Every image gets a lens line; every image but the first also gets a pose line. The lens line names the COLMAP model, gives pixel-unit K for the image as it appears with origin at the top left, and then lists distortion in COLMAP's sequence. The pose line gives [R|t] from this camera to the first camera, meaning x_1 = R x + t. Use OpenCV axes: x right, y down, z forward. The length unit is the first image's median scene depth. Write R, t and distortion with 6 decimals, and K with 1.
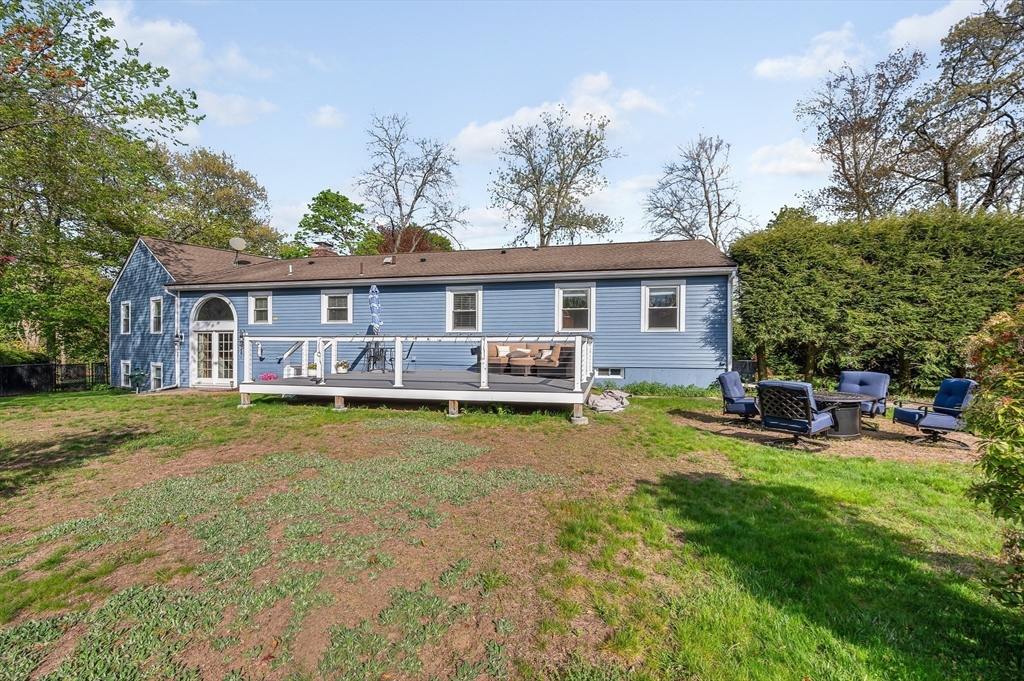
lens RADIAL K [[421.3, 0, 517.6], [0, 421.3, 338.6], [0, 0, 1]] dist [0.000025, 0.000087]
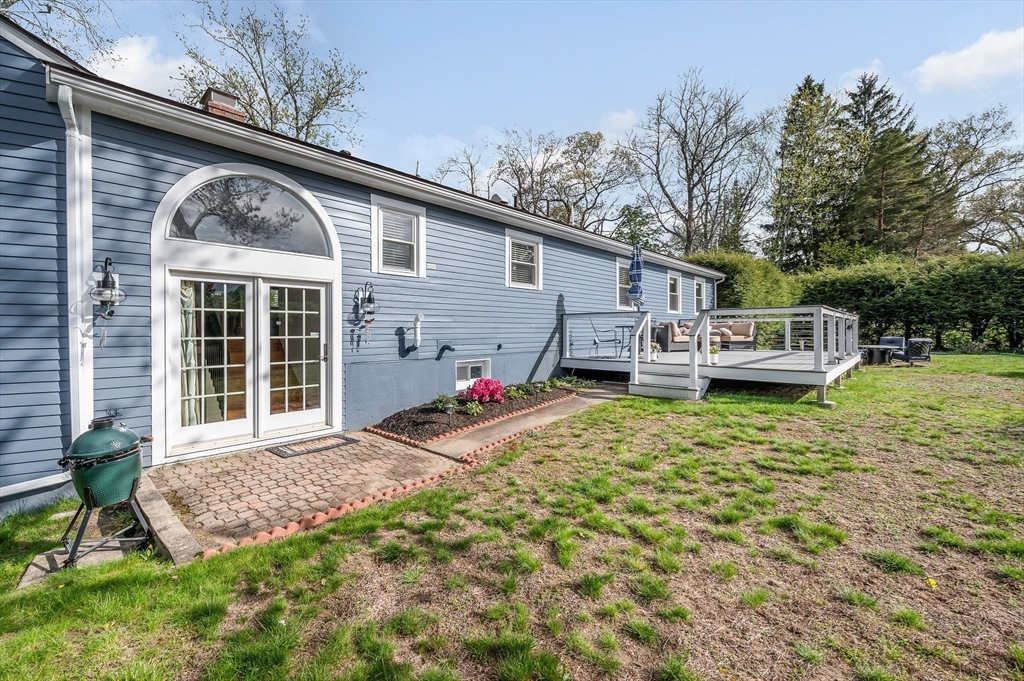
lens RADIAL K [[433.3, 0, 512.1], [0, 433.3, 325.4], [0, 0, 1]] dist [-0.009282, 0.000145]
pose [[0.500733, 0.005176, 0.865586, -1.048957], [-0.008046, 0.999967, -0.001325, 0.021319], [-0.865565, -0.006301, 0.500758, 0.737902]]
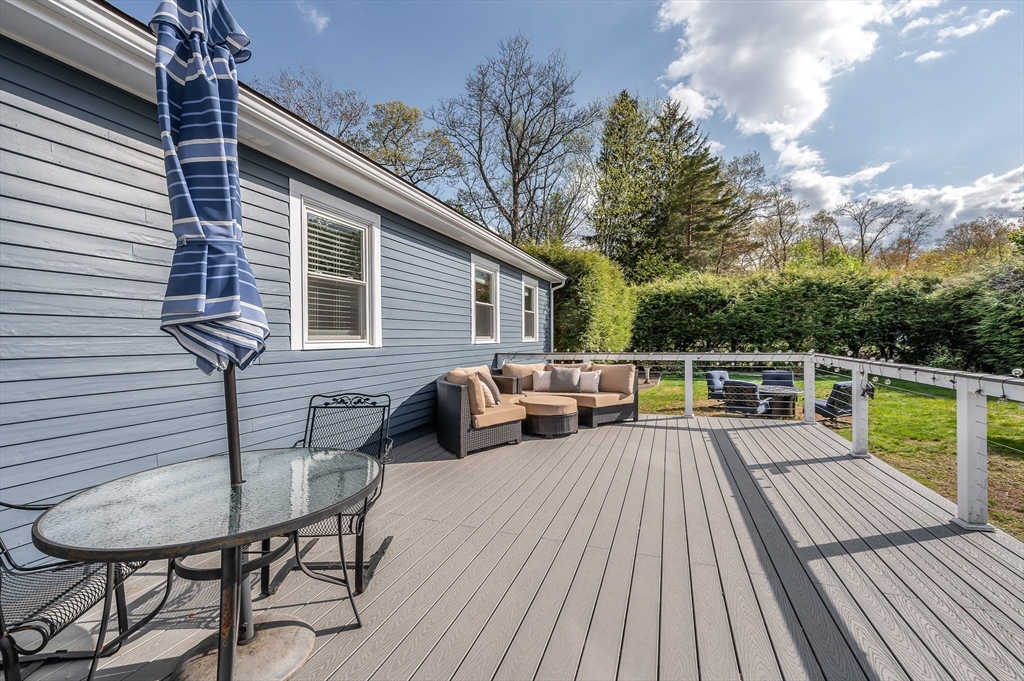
lens RADIAL K [[421.3, 0, 517.6], [0, 421.3, 338.6], [0, 0, 1]] dist [0.000025, 0.000087]
pose [[0.130864, -0.005741, 0.991384, -0.413078], [-0.001384, 0.999981, 0.005974, -0.023510], [-0.991399, -0.002154, 0.130854, 0.822025]]
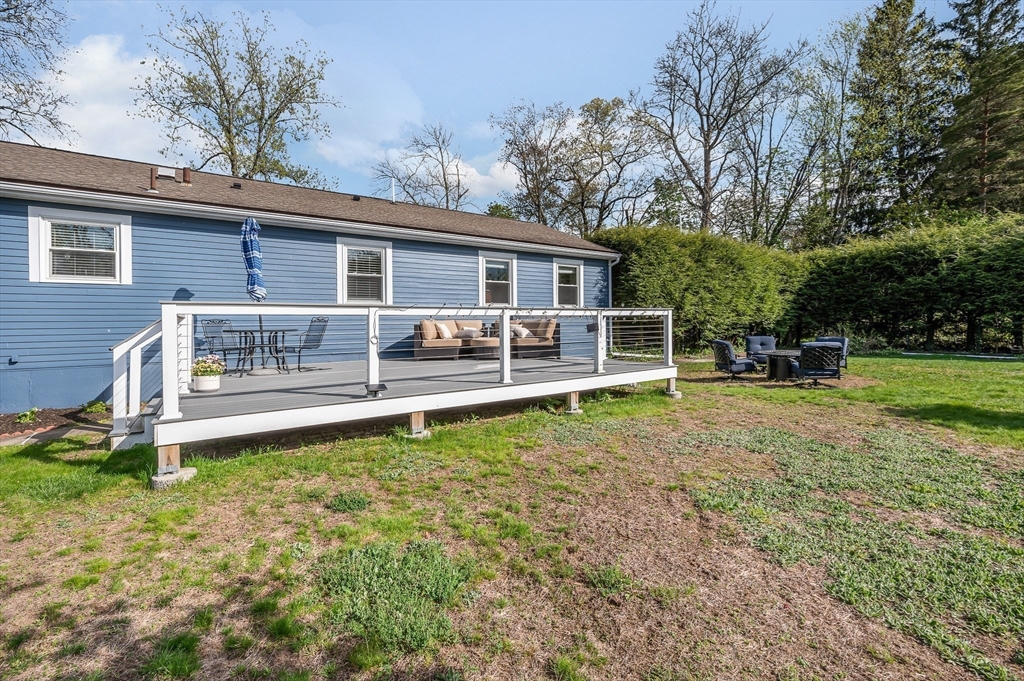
lens RADIAL K [[448.9, 0, 517.5], [0, 448.9, 312.8], [0, 0, 1]] dist [-0.002931, 0.000397]
pose [[0.673816, 0.006823, 0.738867, -0.499732], [0.004105, 0.999907, -0.012977, 0.007323], [-0.738888, 0.011777, 0.673726, 0.312999]]
